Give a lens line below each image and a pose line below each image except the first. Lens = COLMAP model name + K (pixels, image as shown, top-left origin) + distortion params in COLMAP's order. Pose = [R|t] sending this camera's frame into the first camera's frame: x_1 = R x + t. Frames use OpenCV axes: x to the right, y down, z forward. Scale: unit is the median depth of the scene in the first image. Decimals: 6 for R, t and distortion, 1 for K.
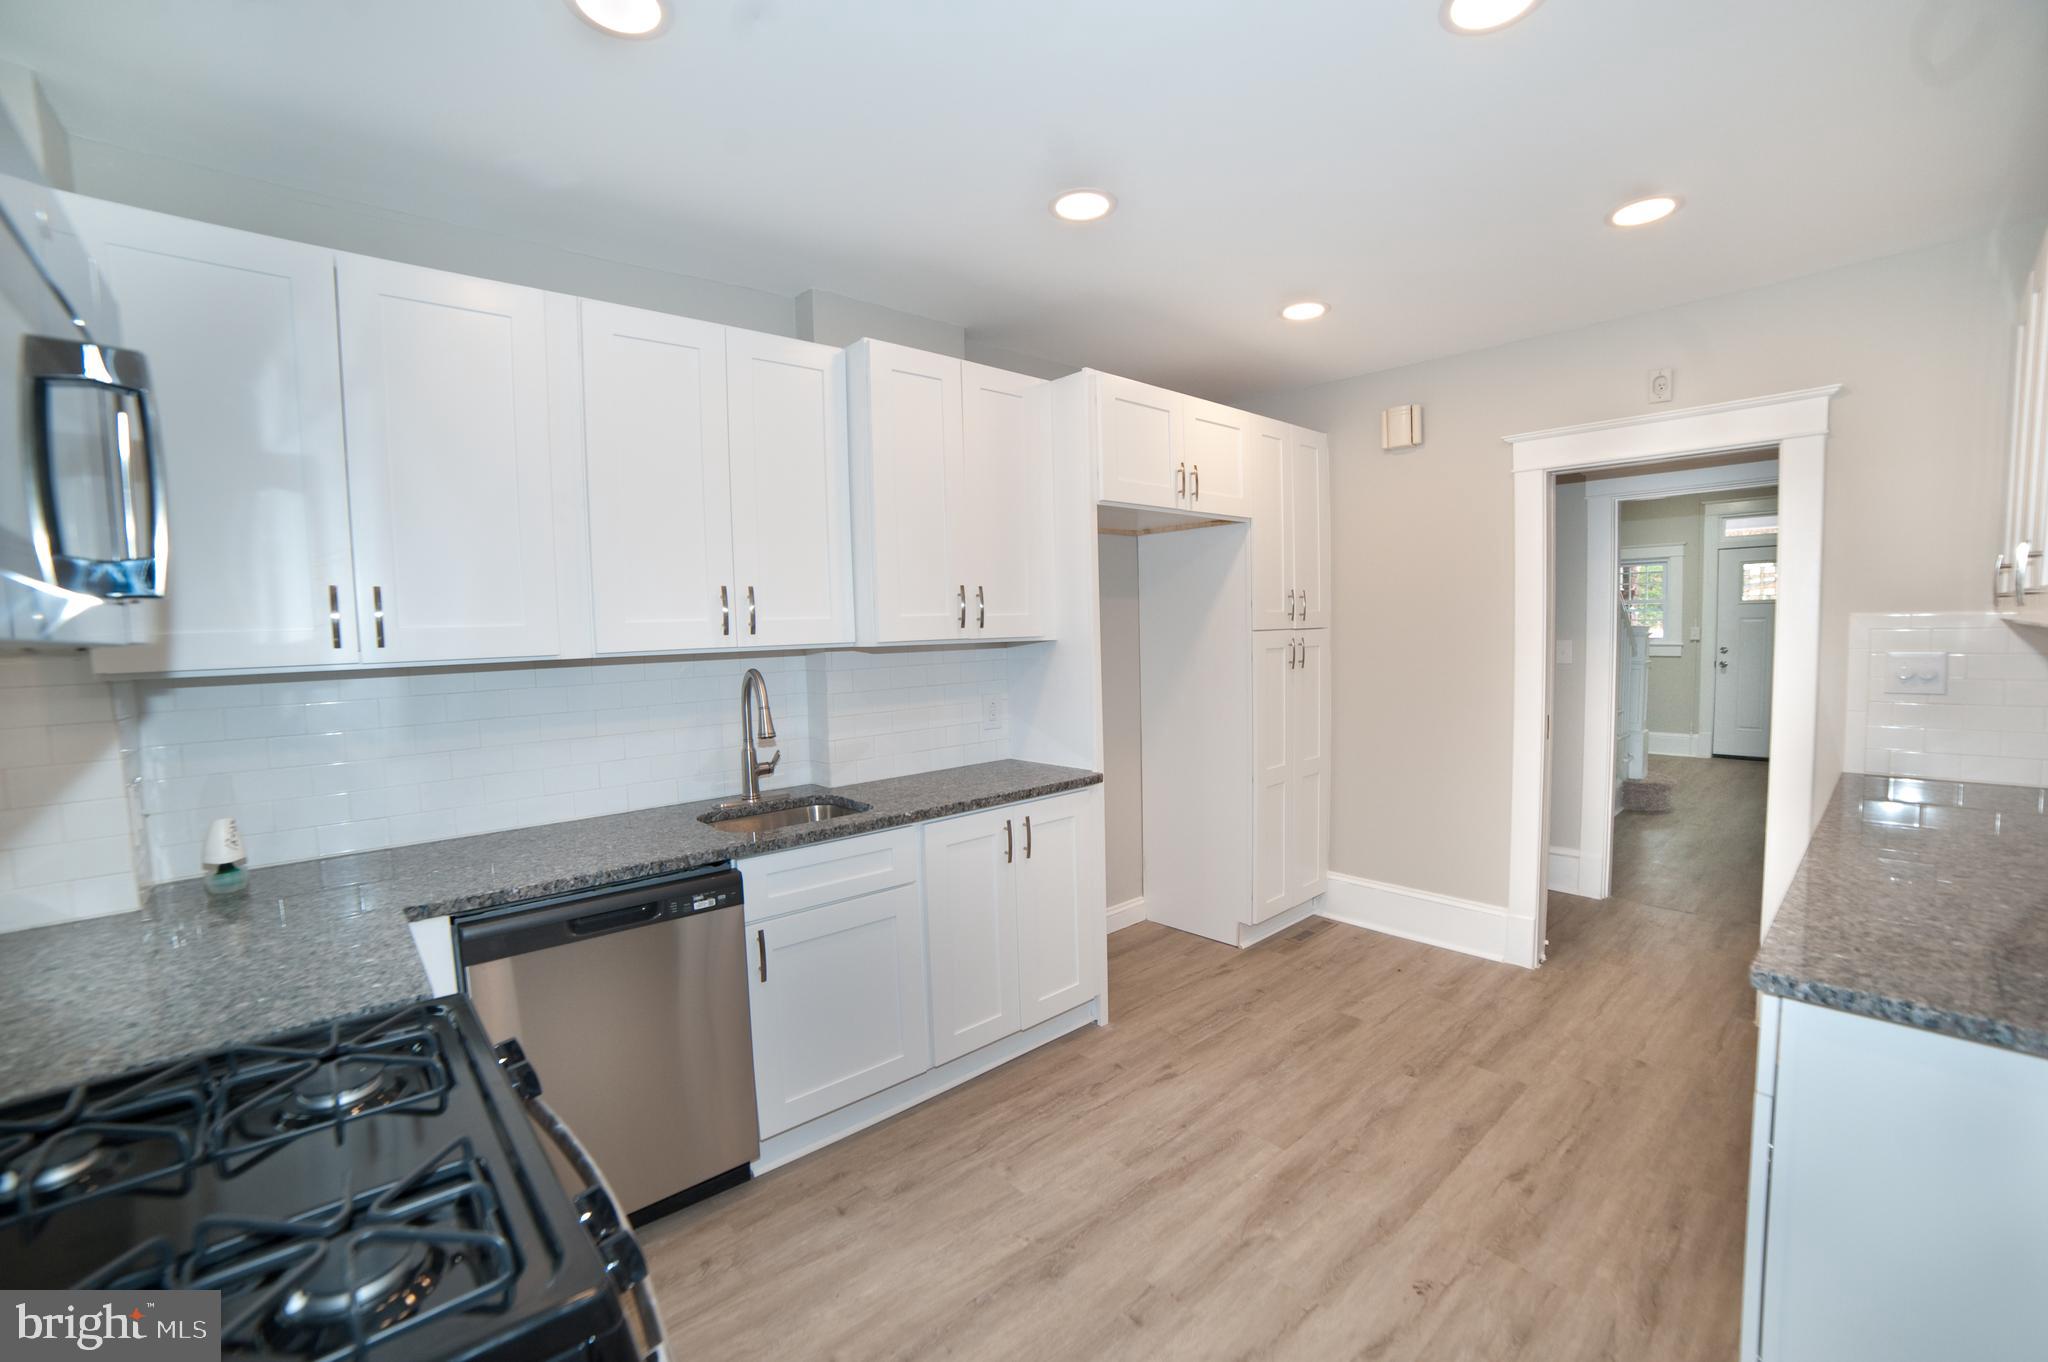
lens RADIAL K [[901.4, 0, 1014.5], [0, 901.4, 695.2], [0, 0, 1]] dist [-0.054709, 0.008325]
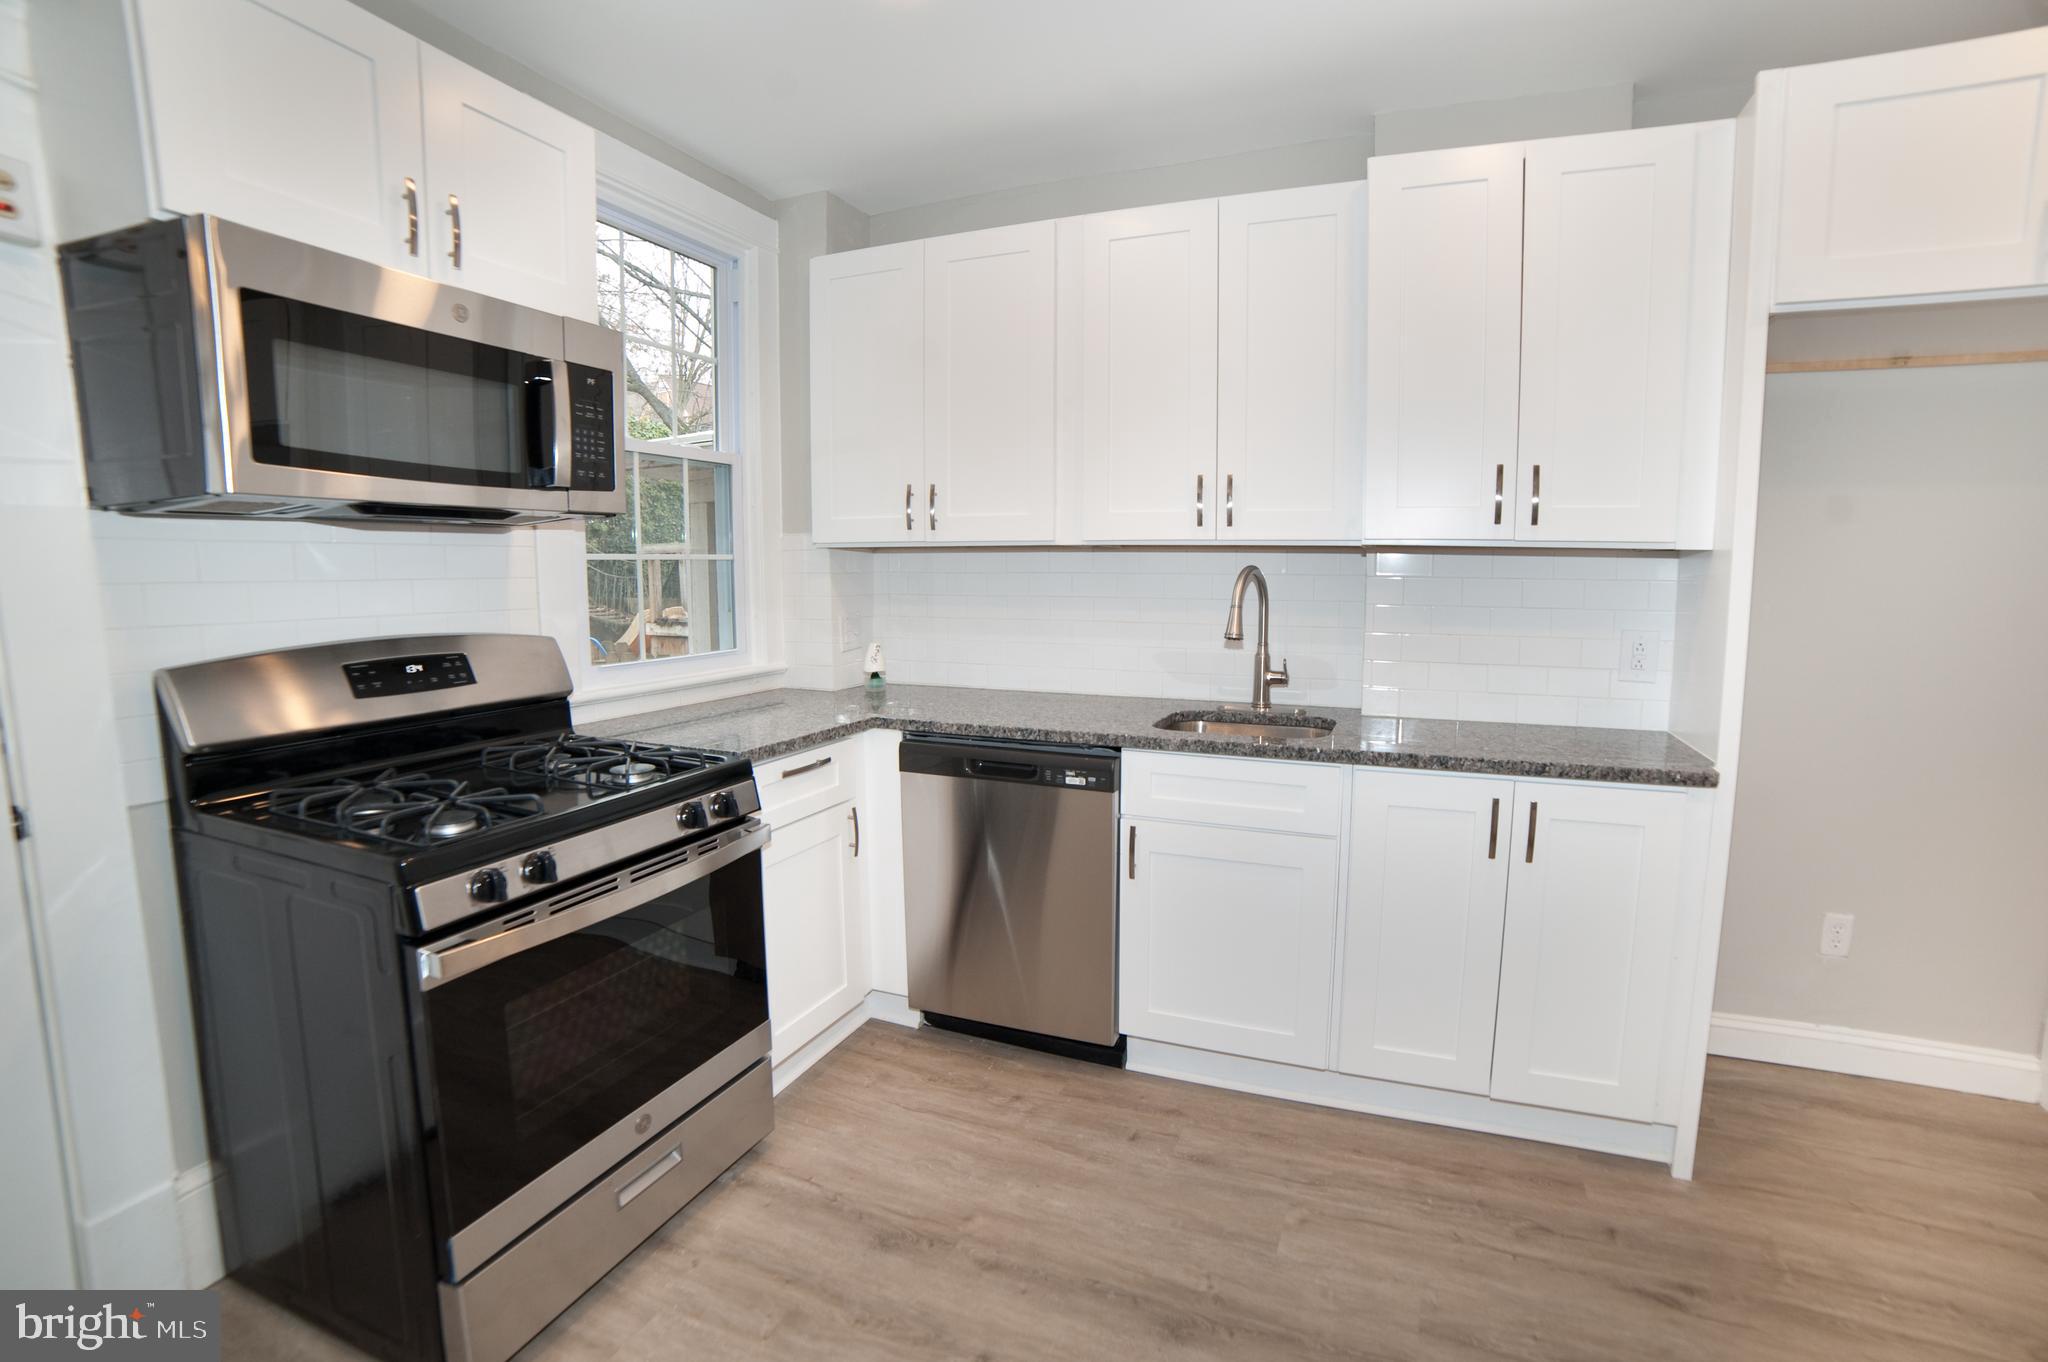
lens RADIAL K [[901.4, 0, 1018.7], [0, 901.4, 673.8], [0, 0, 1]] dist [-0.054709, 0.008325]
pose [[0.441963, 0.137397, -0.886449, 0.491246], [-0.084227, 0.990191, 0.111483, -0.002263], [0.893070, 0.025391, 0.449200, 0.419558]]
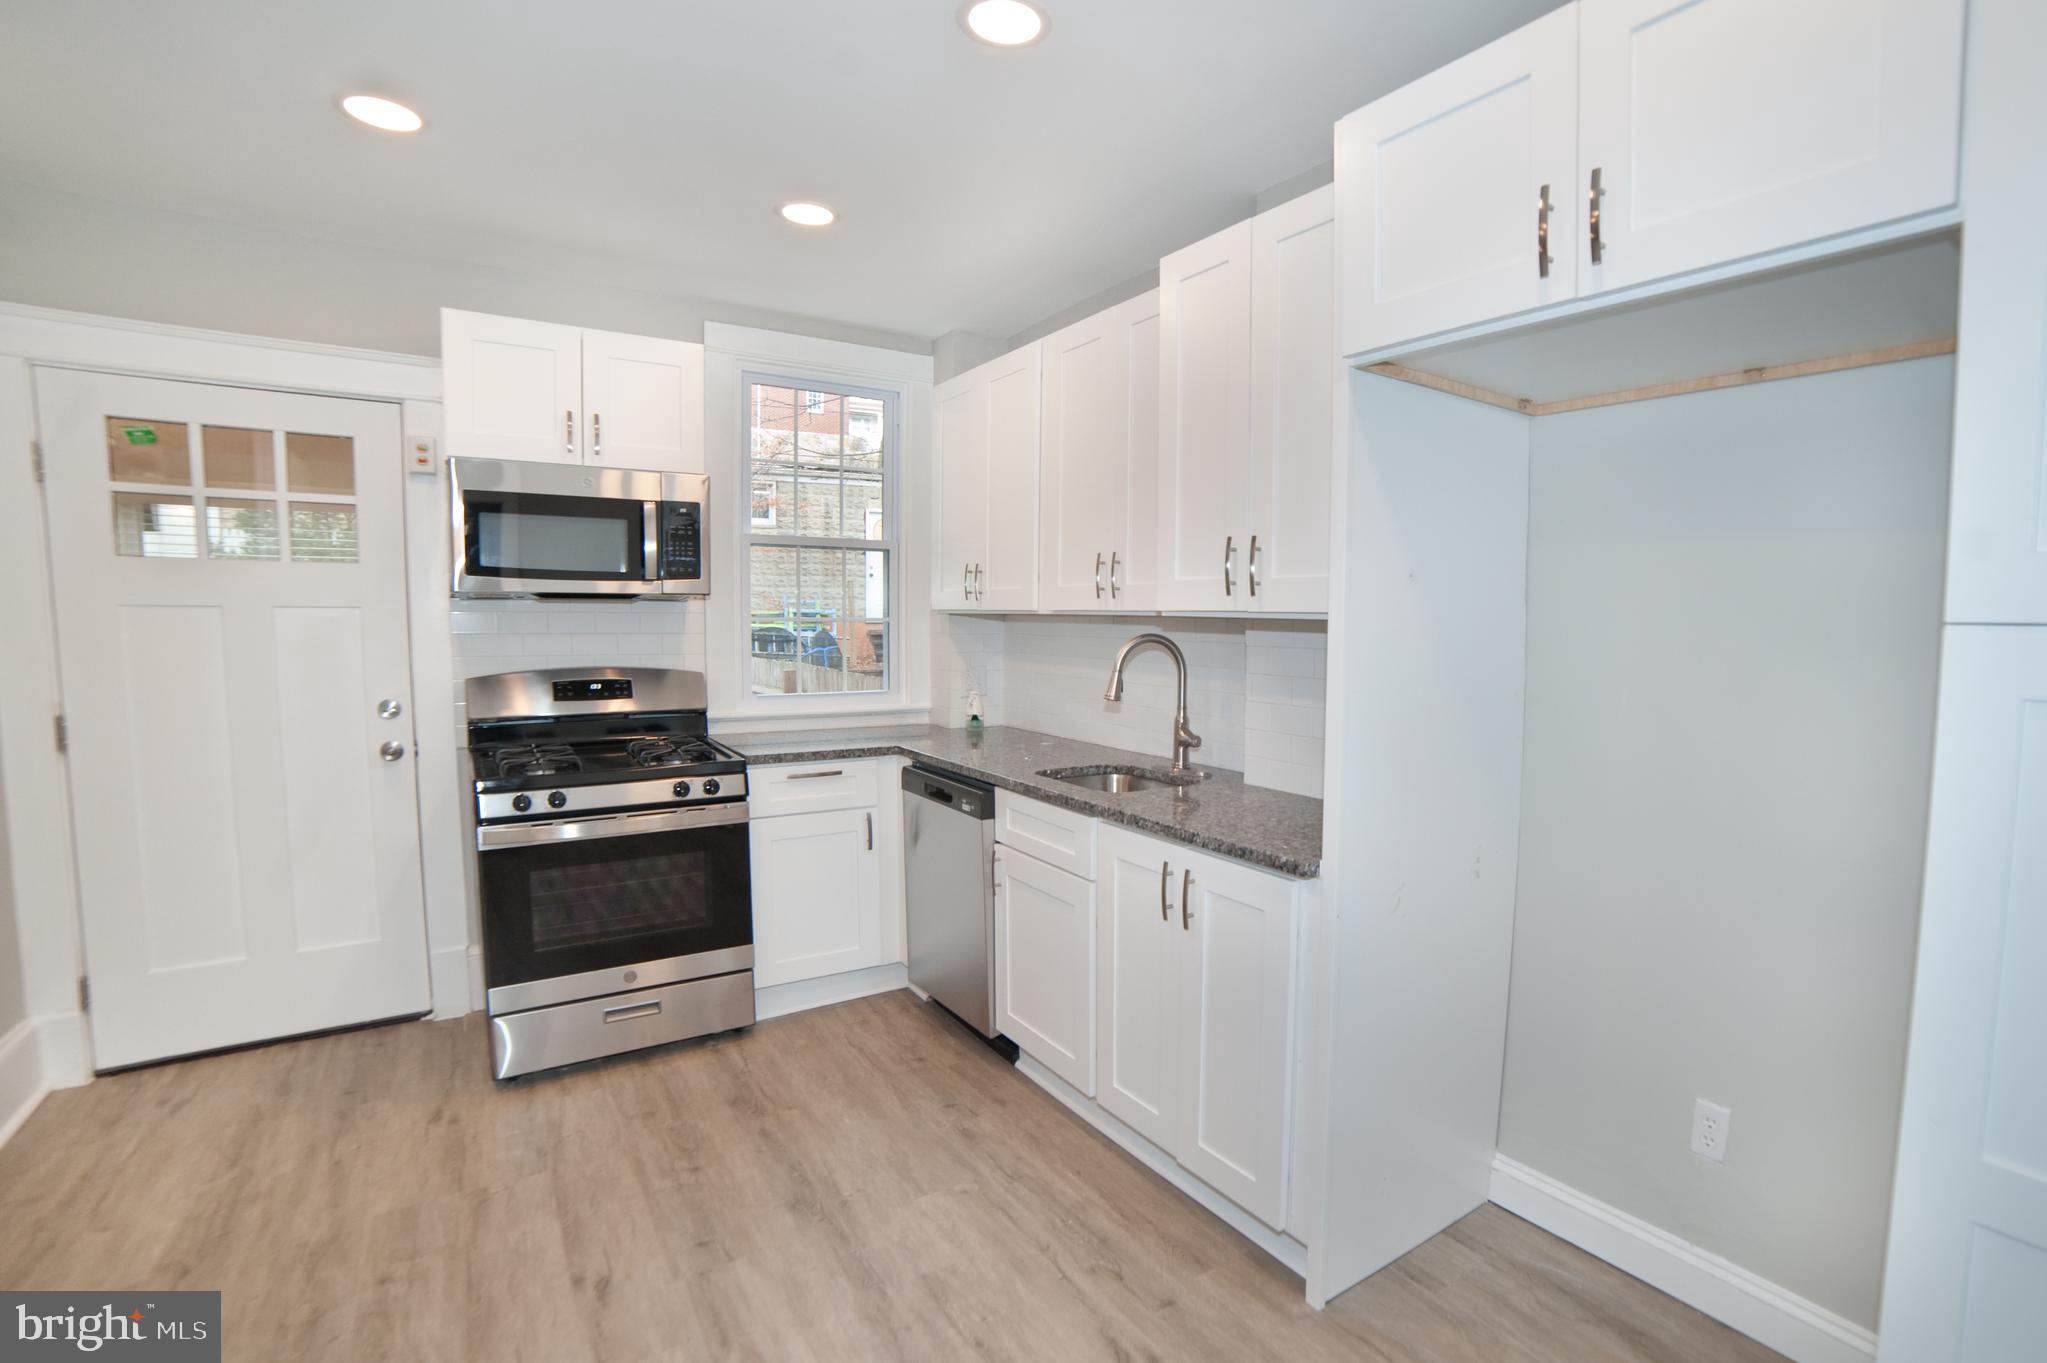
lens RADIAL K [[927.7, 0, 1045.3], [0, 927.7, 688.3], [0, 0, 1]] dist [-0.042171, 0.000225]
pose [[-0.132994, 0.103093, -0.985741, 0.840997], [-0.081322, 0.990087, 0.114519, -0.086848], [0.987775, 0.095392, -0.123292, 1.137076]]
